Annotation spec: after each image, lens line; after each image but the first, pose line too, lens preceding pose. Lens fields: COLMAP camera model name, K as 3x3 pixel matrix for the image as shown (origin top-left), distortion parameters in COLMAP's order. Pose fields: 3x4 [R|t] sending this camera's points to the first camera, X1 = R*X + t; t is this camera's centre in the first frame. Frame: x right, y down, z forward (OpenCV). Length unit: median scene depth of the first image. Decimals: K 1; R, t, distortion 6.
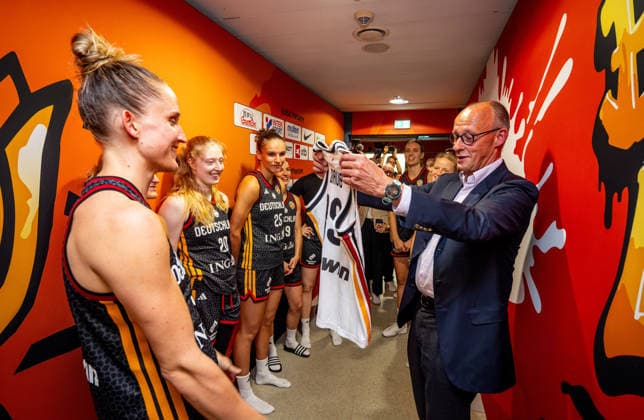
lens RADIAL K [[339.6, 0, 310.0], [0, 339.6, 231.0], [0, 0, 1]] dist [-0.000487, -0.000081]
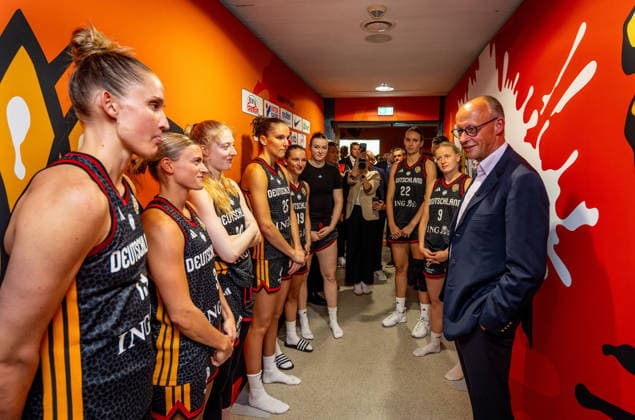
lens RADIAL K [[357.8, 0, 326.7], [0, 357.8, 204.4], [0, 0, 1]] dist [-0.001407, 0.000957]
pose [[0.992721, -0.020081, 0.118751, -0.096842], [0.025458, 0.998710, -0.043937, 0.003807], [-0.117715, 0.046641, 0.991952, -0.027185]]
